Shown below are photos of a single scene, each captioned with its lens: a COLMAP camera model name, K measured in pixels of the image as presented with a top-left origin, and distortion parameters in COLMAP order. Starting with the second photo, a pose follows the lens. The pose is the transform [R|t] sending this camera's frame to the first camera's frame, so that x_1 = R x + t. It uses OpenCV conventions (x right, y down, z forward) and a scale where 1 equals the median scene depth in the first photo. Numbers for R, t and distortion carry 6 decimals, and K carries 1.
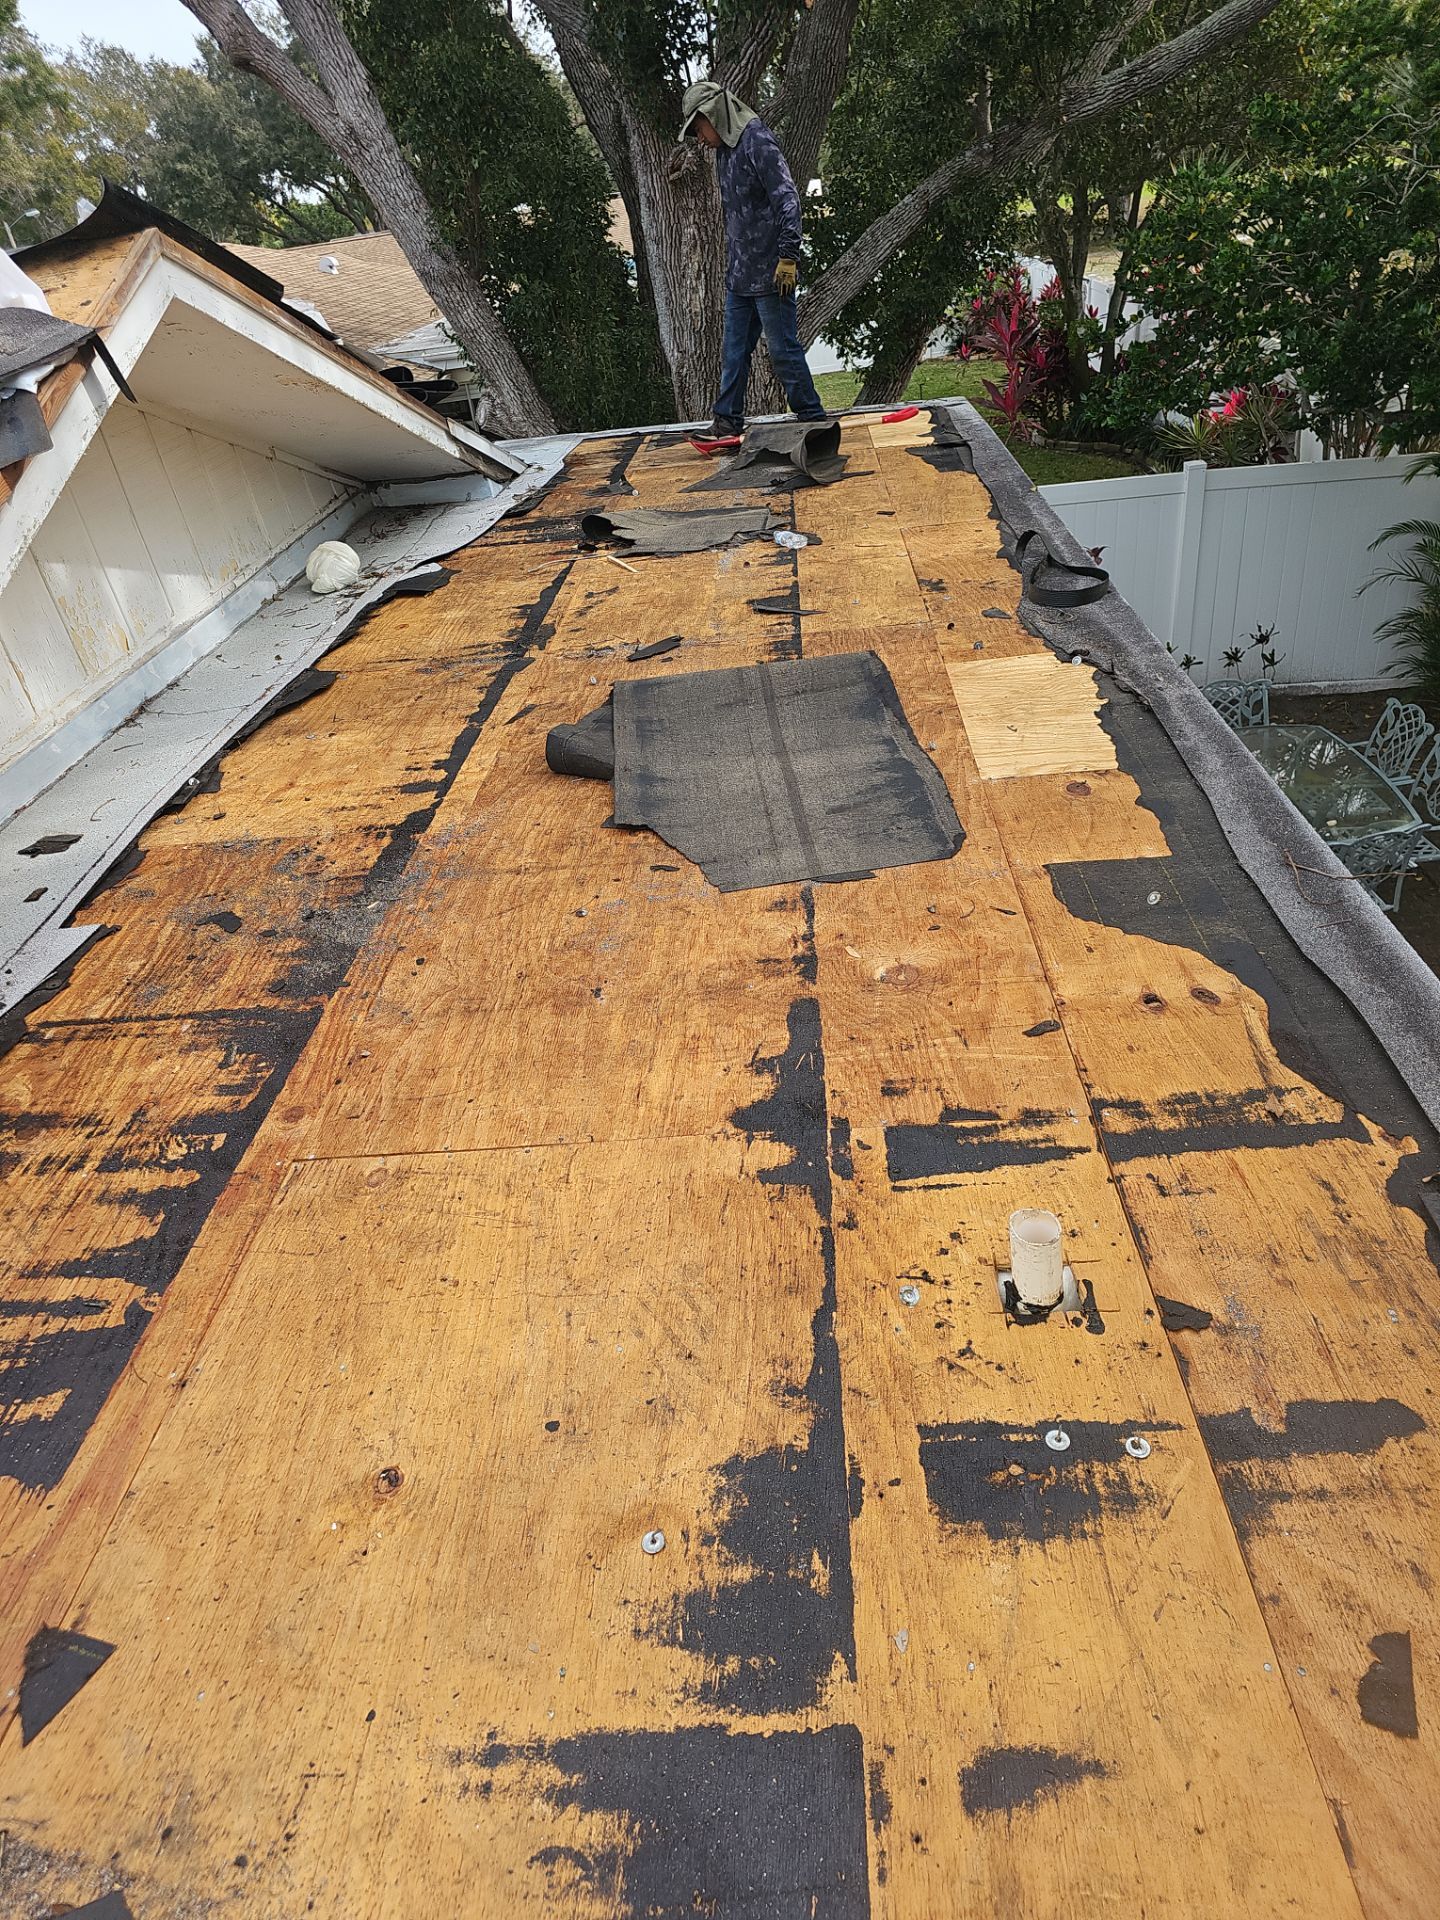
lens RADIAL K [[1304.5, 0, 714.4], [0, 1304.5, 1103.0], [0, 0, 1]] dist [0.045464, -0.032400]
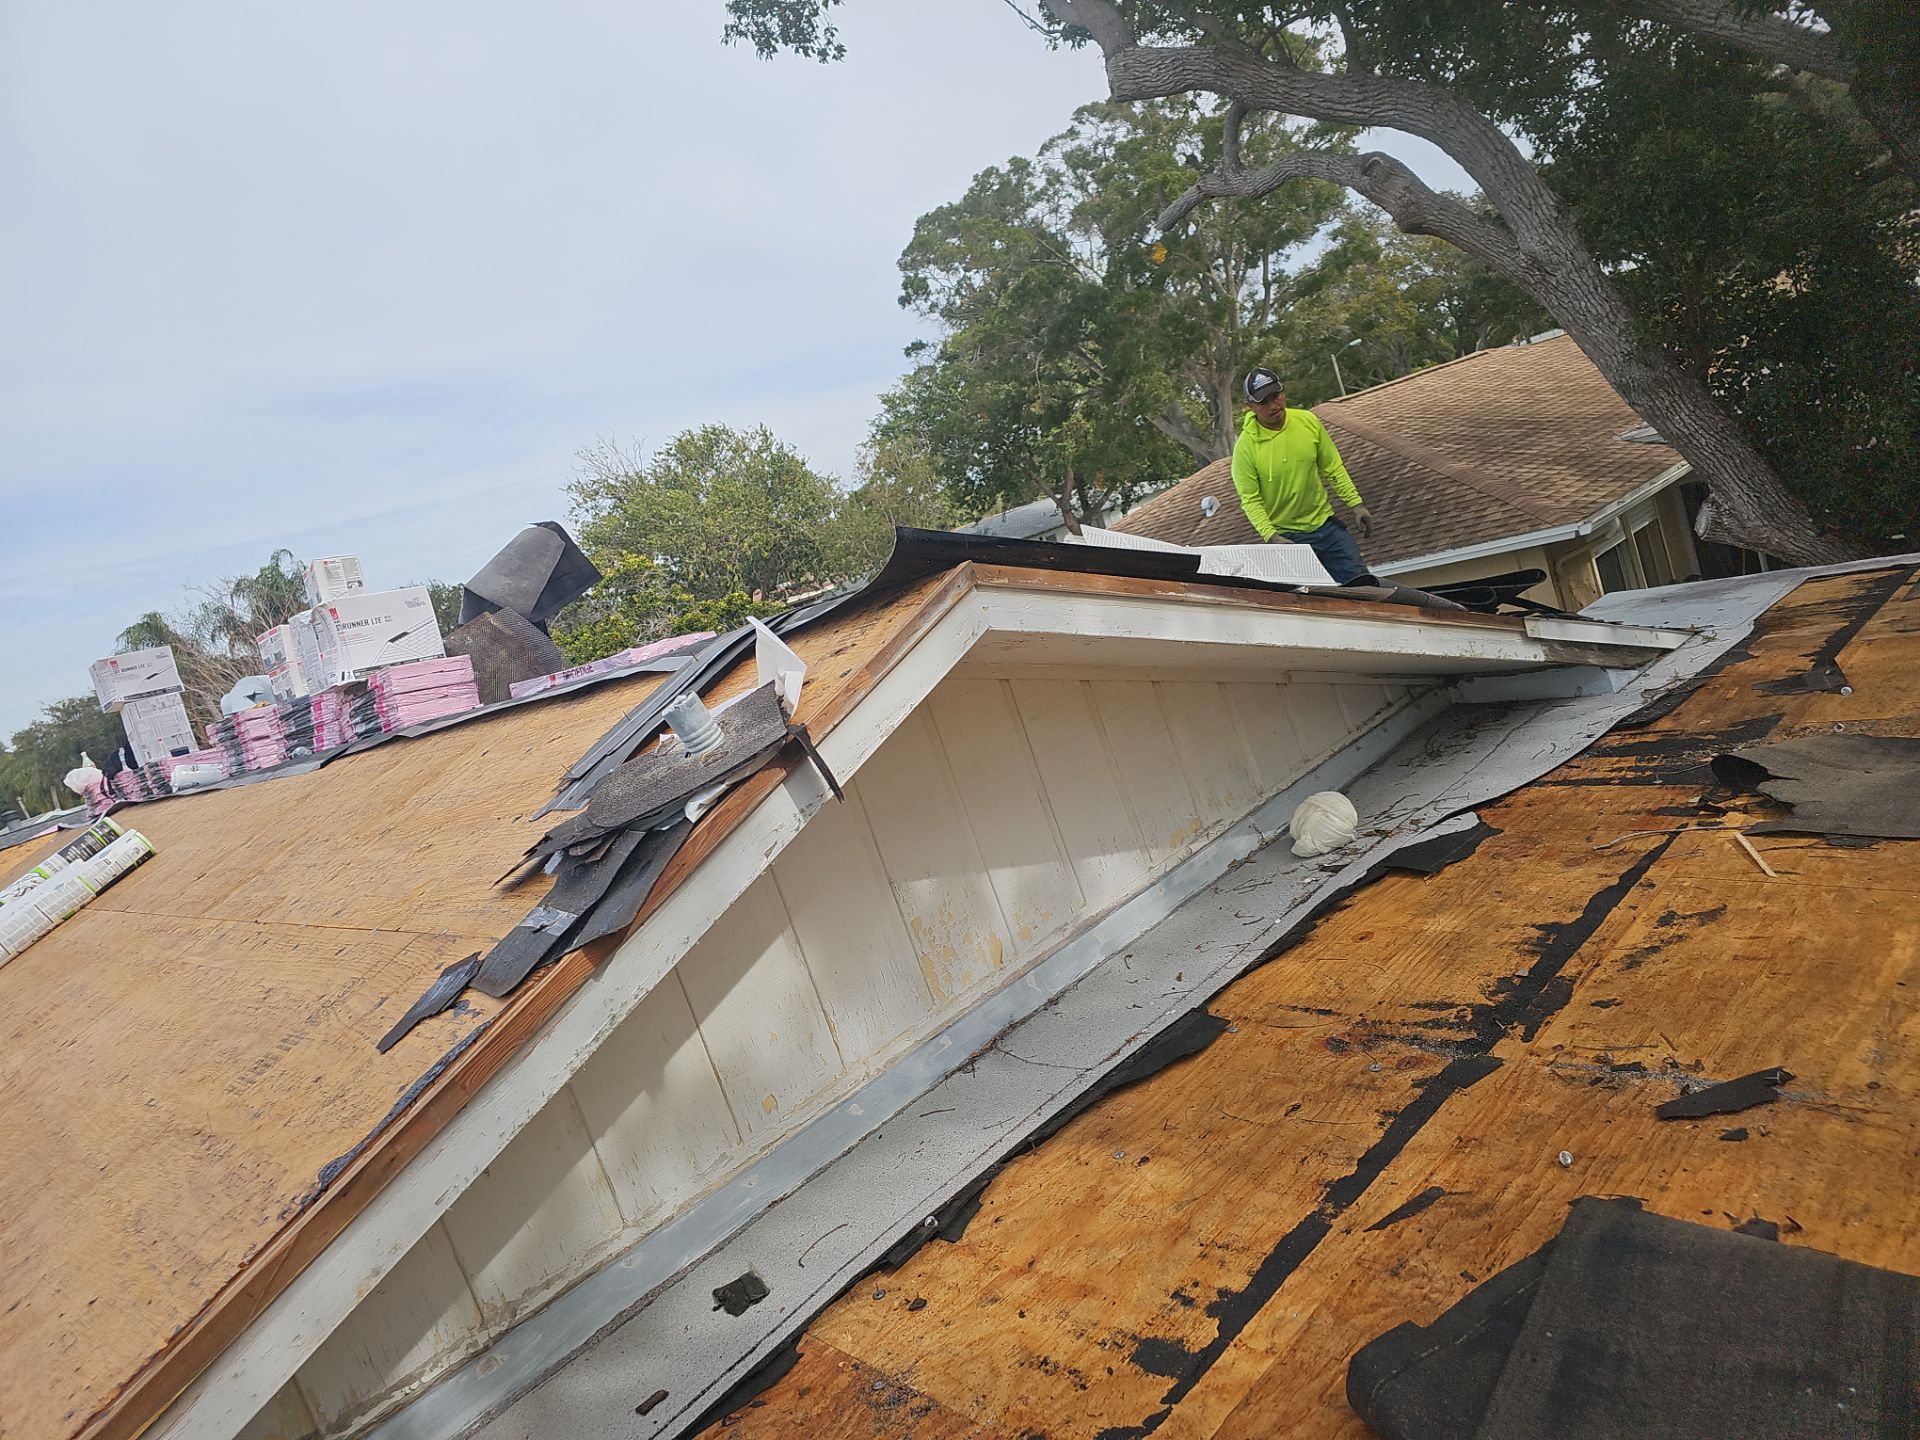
lens RADIAL K [[1304.5, 0, 960.0], [0, 1304.5, 720.0], [0, 0, 1]] dist [0.045464, -0.032400]
pose [[0.713648, 0.009300, -0.700443, 0.105489], [-0.198736, 0.961515, -0.189717, -0.317908], [0.671722, 0.274594, 0.688031, 0.362753]]
